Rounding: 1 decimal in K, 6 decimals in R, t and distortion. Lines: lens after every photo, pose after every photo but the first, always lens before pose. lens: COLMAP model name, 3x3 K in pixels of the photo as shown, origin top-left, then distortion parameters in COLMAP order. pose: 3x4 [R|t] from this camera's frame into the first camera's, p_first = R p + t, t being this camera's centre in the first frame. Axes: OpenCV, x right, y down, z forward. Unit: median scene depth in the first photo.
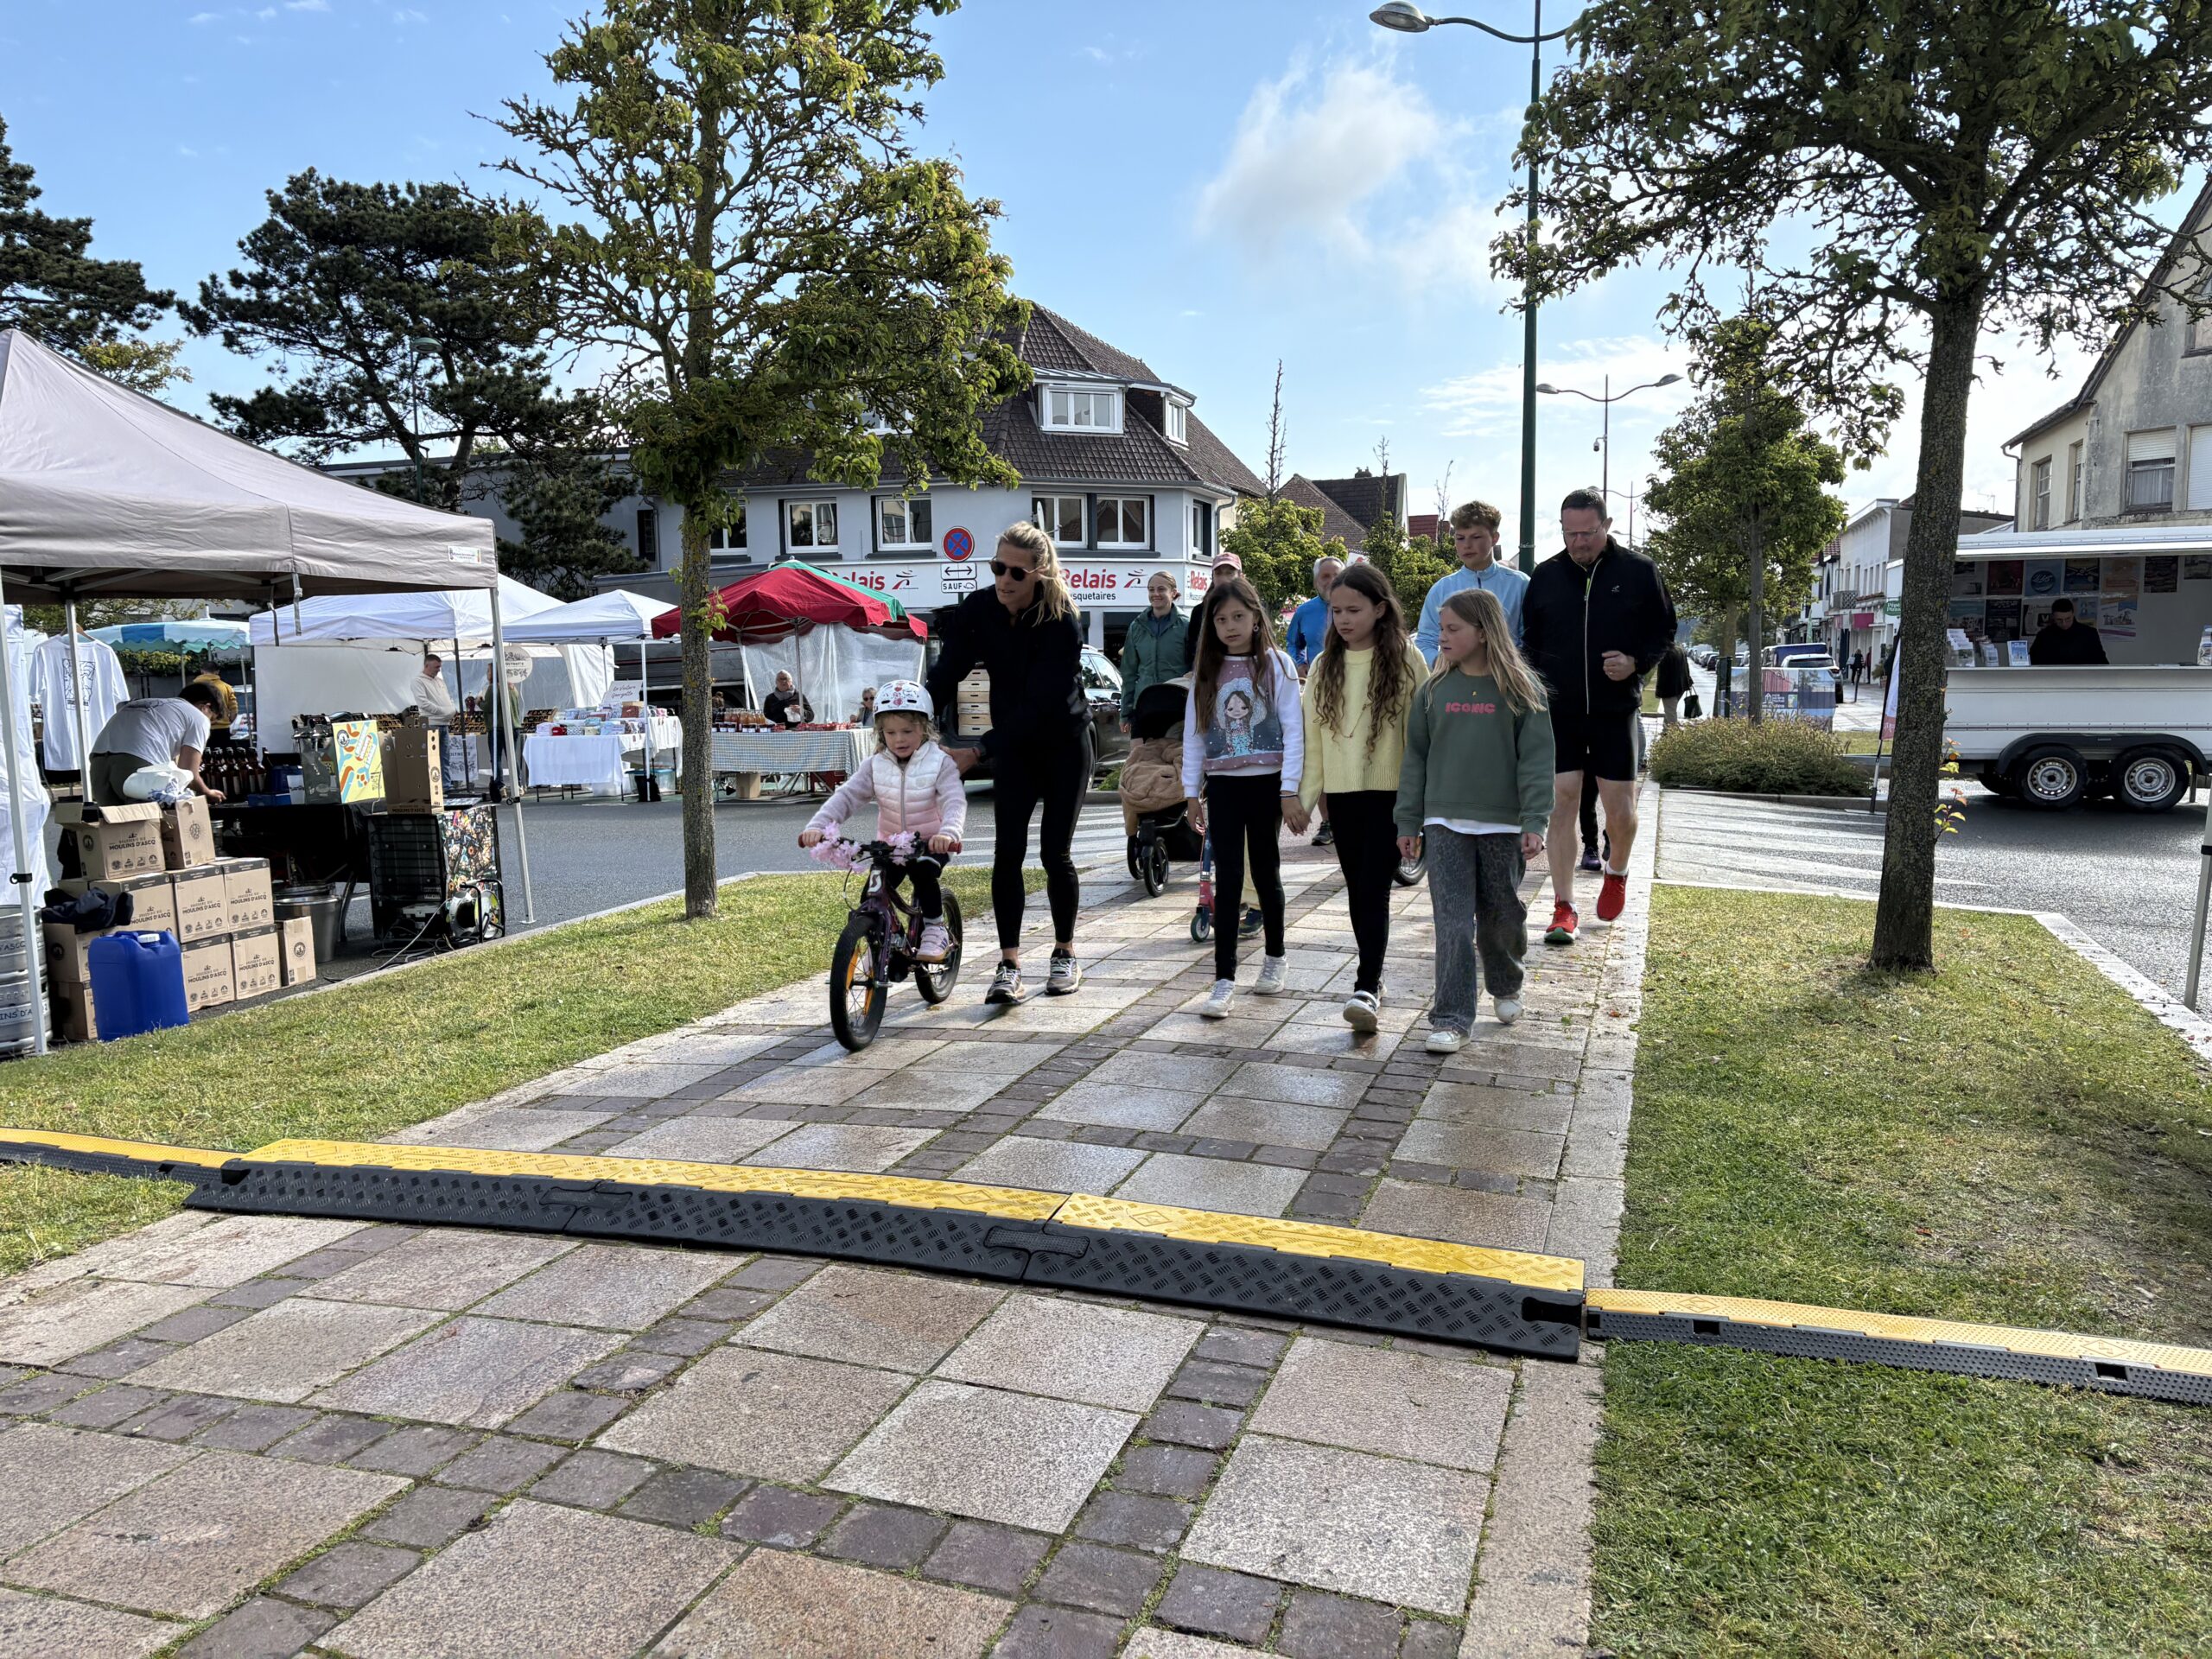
lens RADIAL K [[1737.2, 0, 1103.0], [0, 1737.2, 848.6], [0, 0, 1]] dist [0.052068, -0.053081]
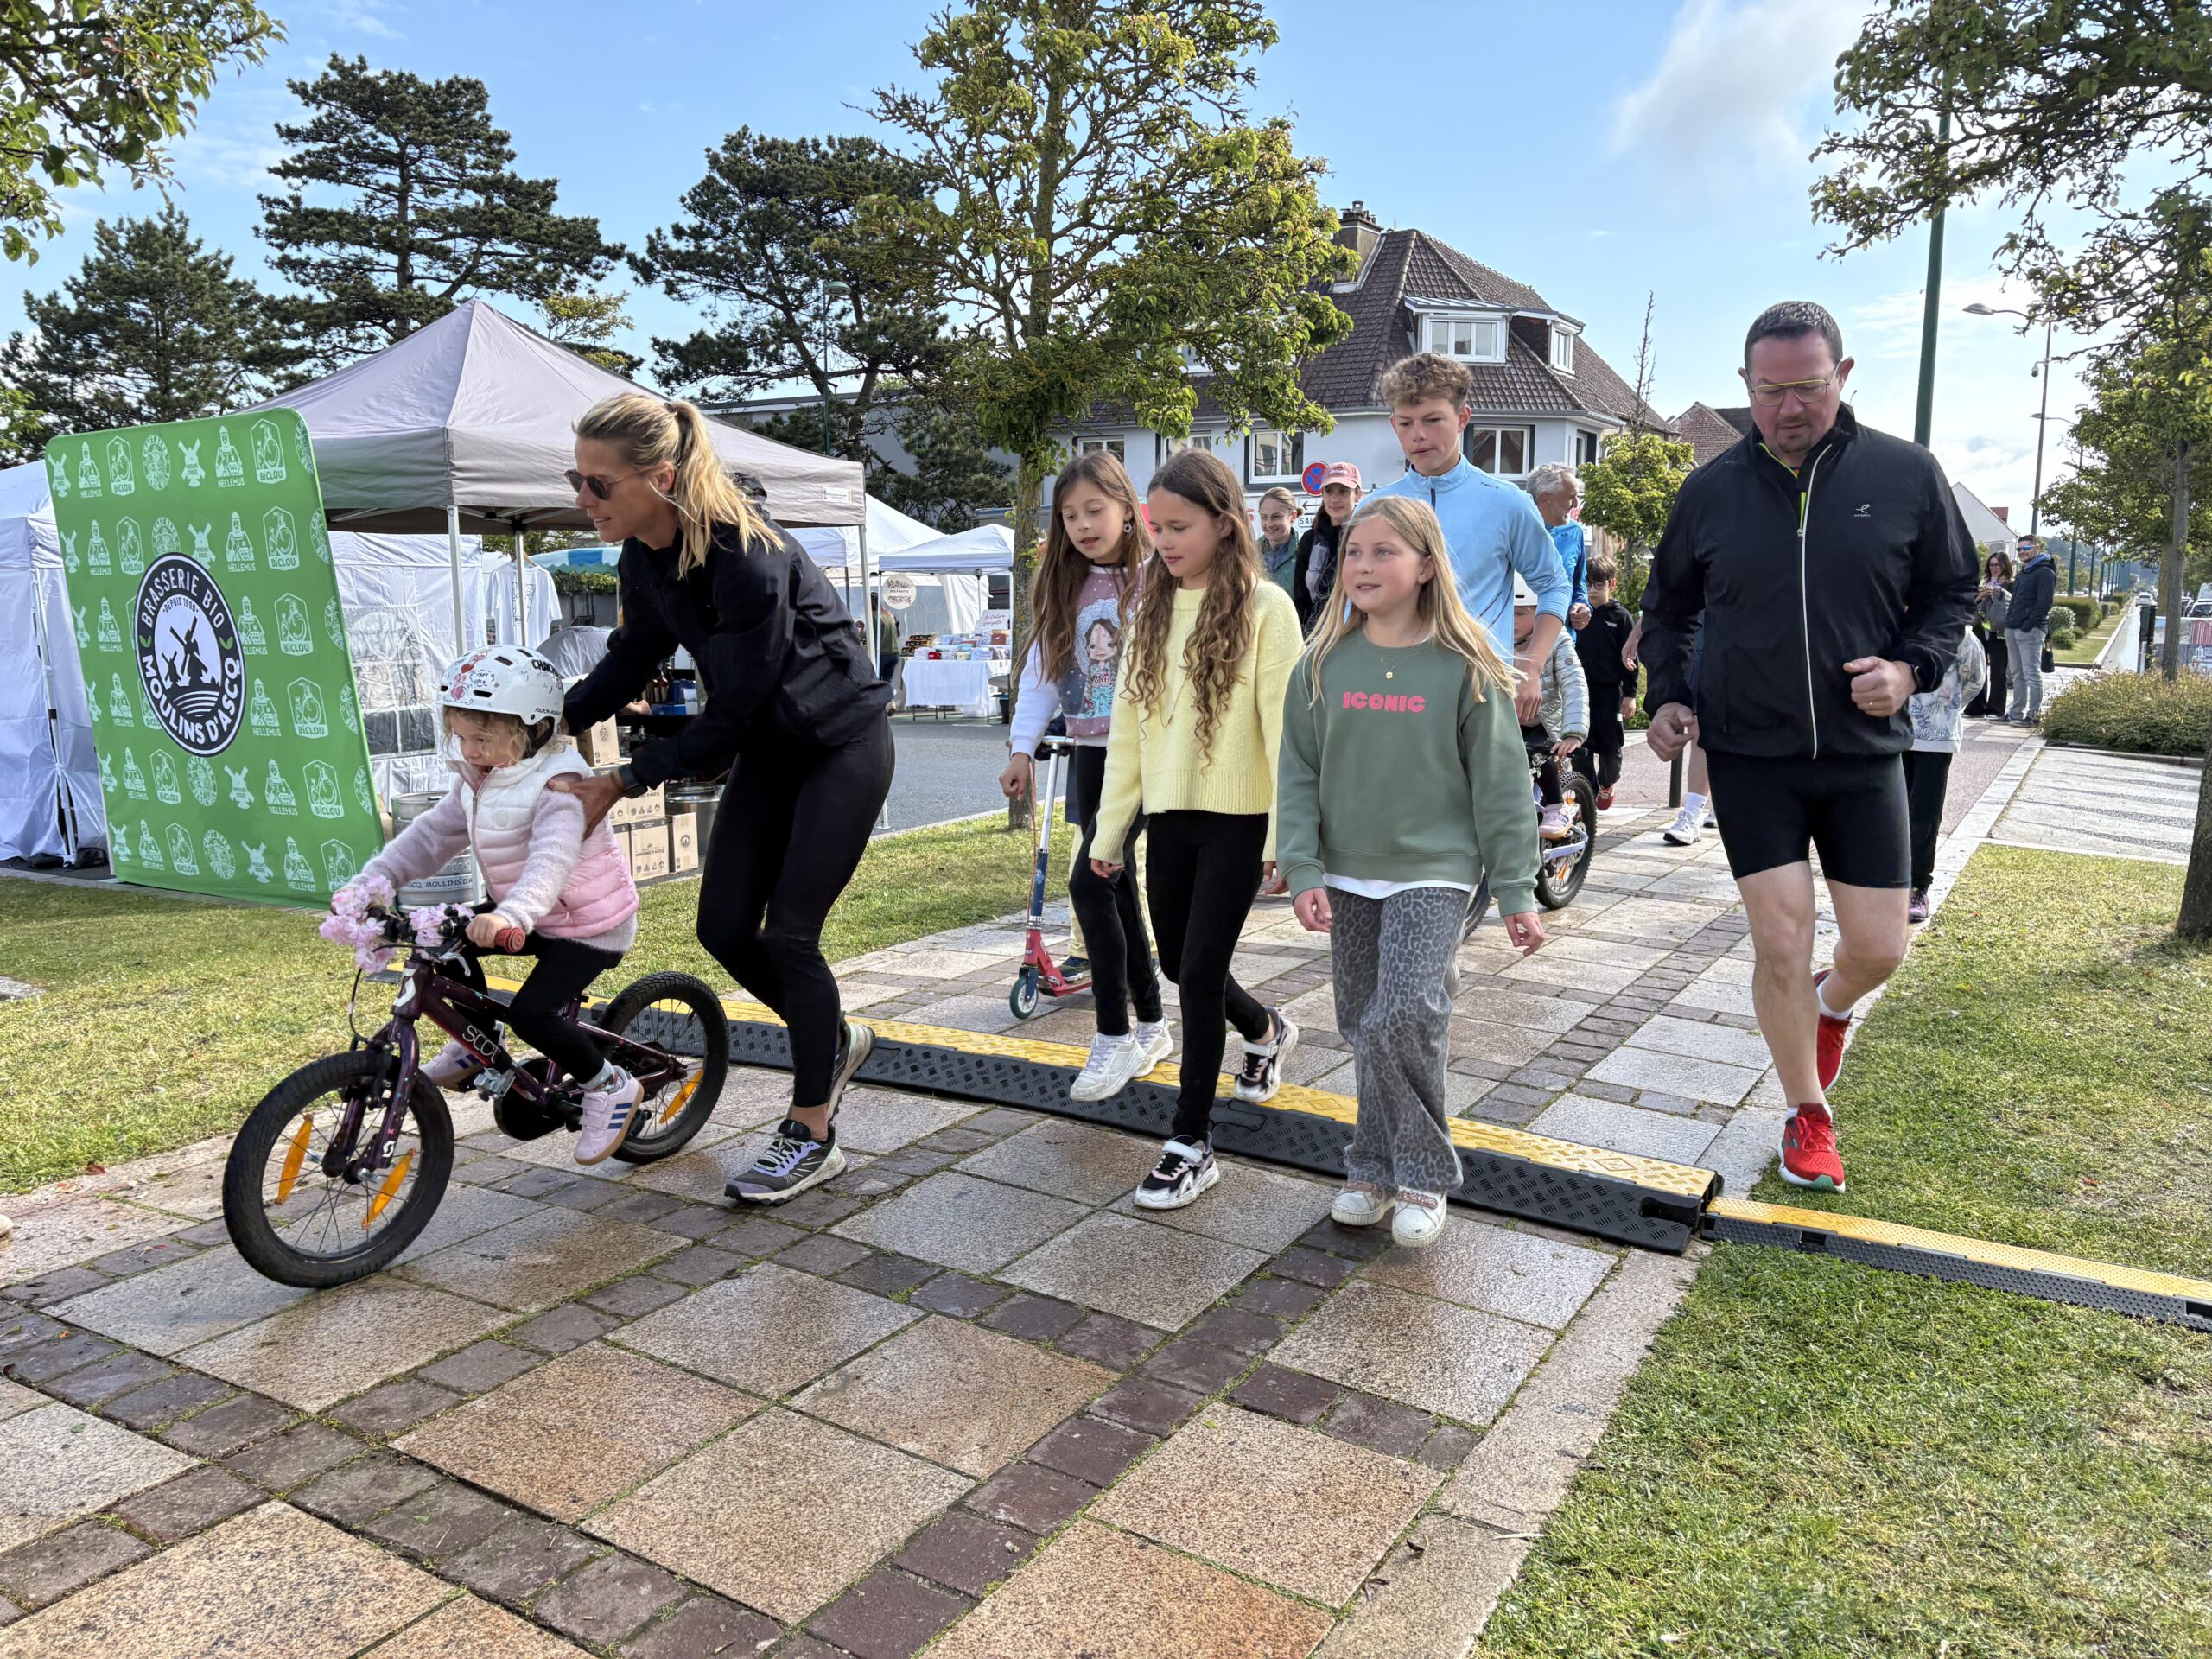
lens RADIAL K [[1737.2, 0, 1098.3], [0, 1737.2, 824.8], [0, 0, 1]] dist [0.052068, -0.053081]
pose [[0.975867, 0.047385, -0.213163, 0.054031], [-0.041824, 0.998659, 0.030522, 0.001017], [0.214323, -0.020870, 0.976540, -0.062718]]
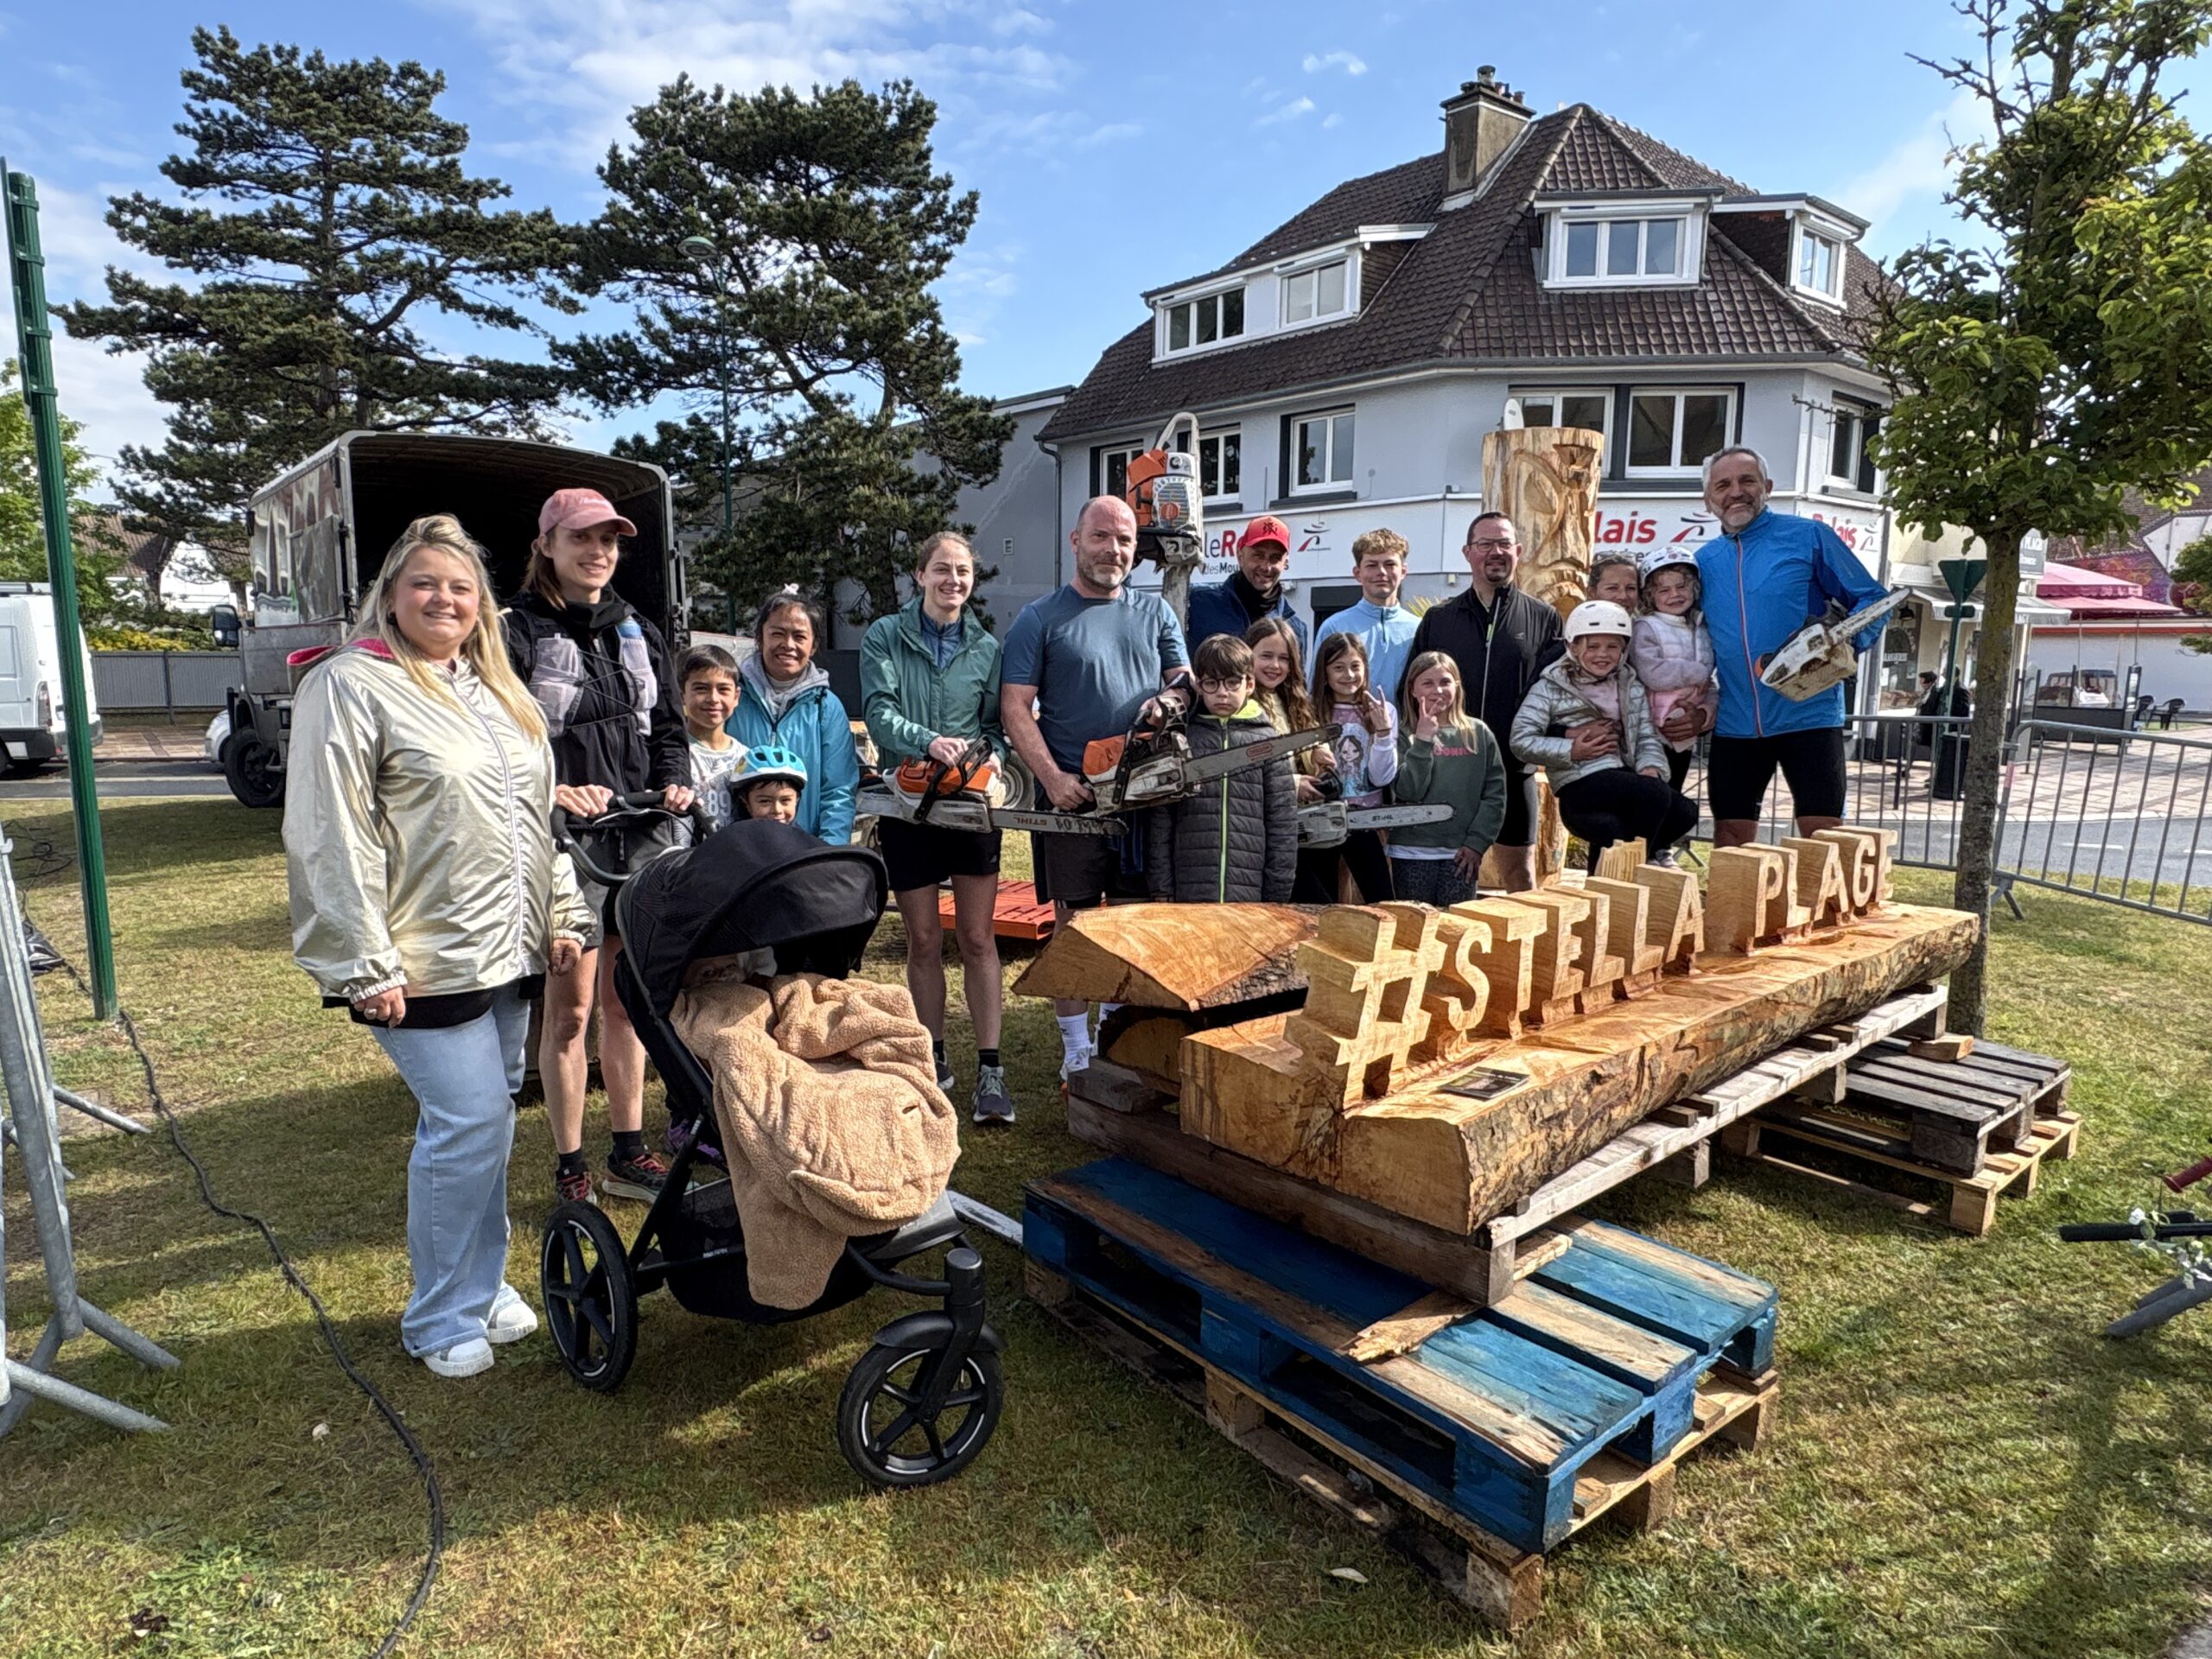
lens RADIAL K [[1353.8, 0, 1100.5], [0, 1353.8, 846.9], [0, 0, 1]] dist [0.001450, 0.000928]
pose [[0.839285, 0.095512, -0.535236, 0.561699], [-0.082622, 0.995421, 0.048075, -0.272013], [0.537377, 0.003874, 0.843333, 2.635810]]
